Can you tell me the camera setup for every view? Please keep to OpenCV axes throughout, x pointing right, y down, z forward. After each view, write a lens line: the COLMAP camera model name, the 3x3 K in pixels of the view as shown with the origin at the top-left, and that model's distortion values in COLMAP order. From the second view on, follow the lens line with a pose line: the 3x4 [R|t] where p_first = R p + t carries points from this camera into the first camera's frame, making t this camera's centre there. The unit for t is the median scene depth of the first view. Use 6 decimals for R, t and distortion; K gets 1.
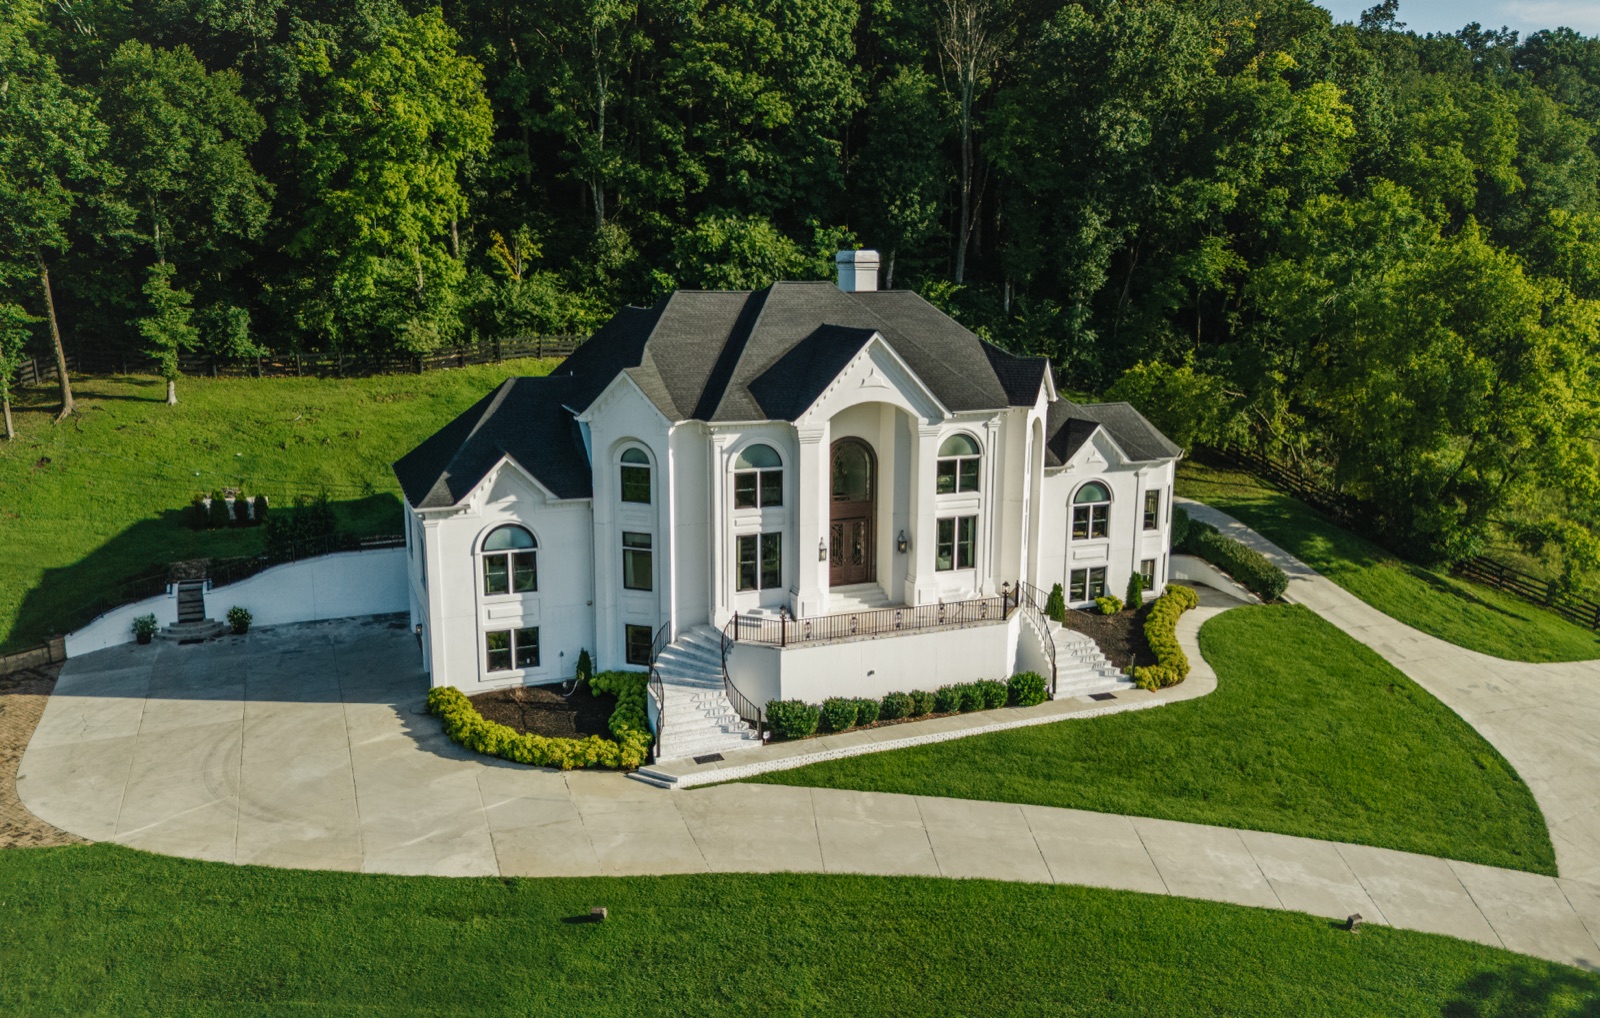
lens RADIAL K [[1237.8, 0, 810.7], [0, 1237.8, 485.4], [0, 0, 1]] dist [0.044636, -0.023061]
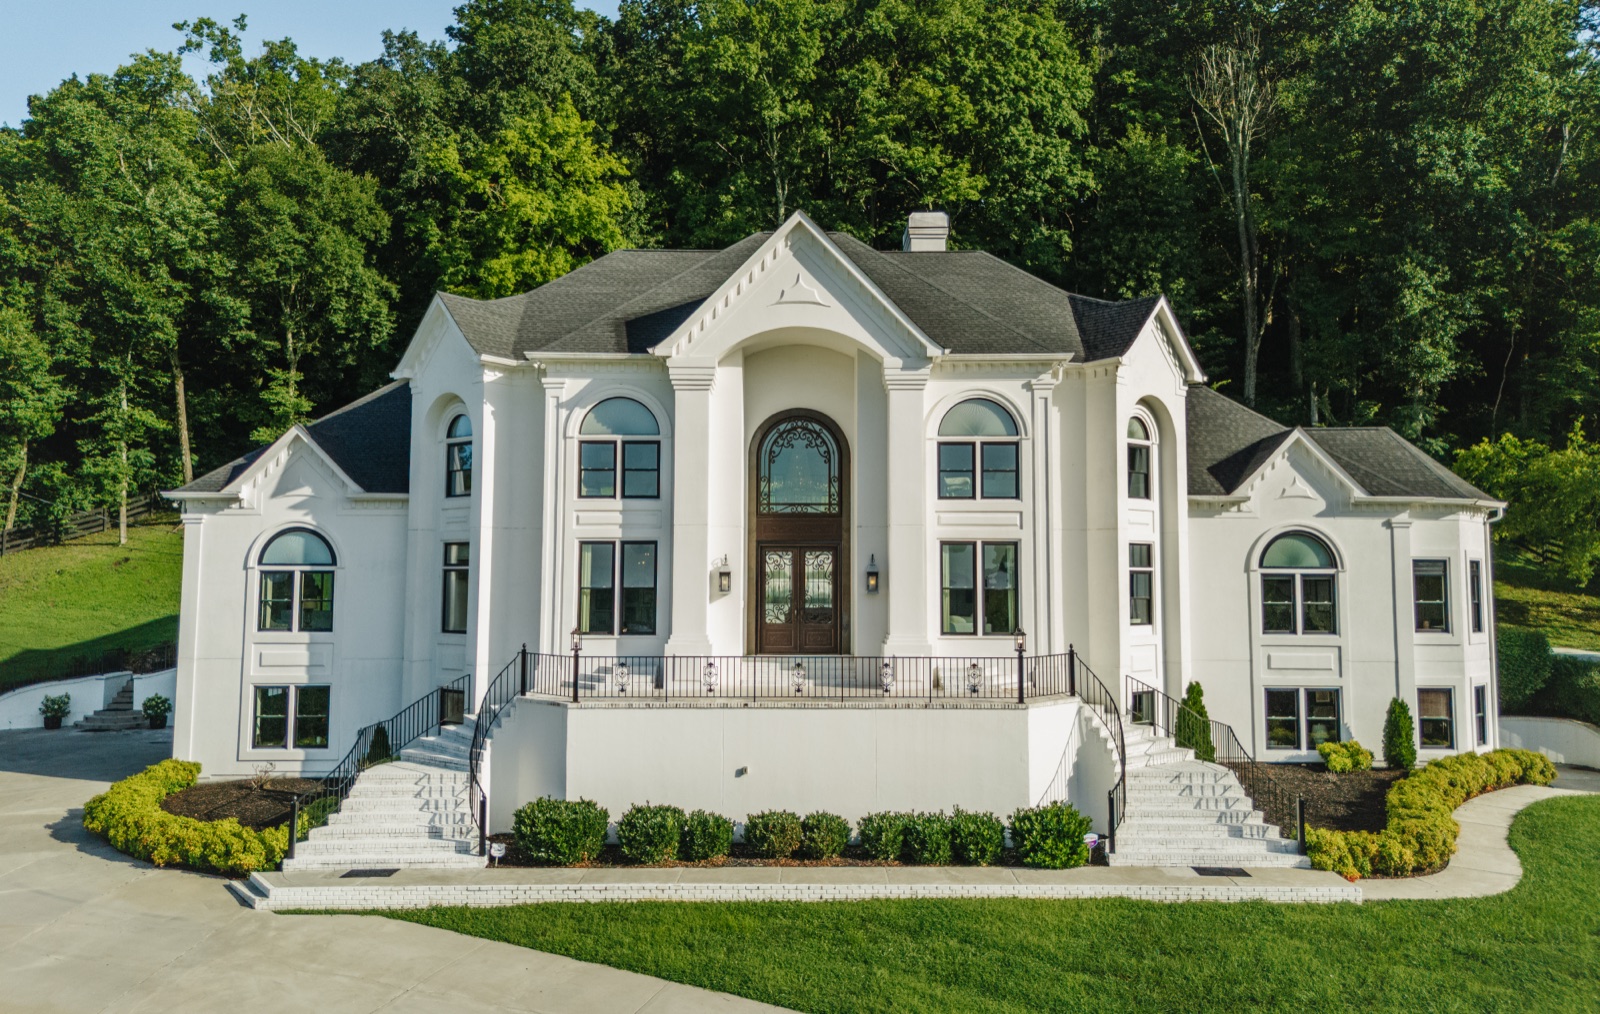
lens RADIAL K [[1189.1, 0, 813.1], [0, 1189.1, 490.0], [0, 0, 1]] dist [0.021231, 0.005650]
pose [[0.921882, -0.036579, -0.385740, 0.263891], [-0.067318, 0.965274, -0.252419, 0.149253], [0.381577, 0.258668, 0.887406, 0.471301]]
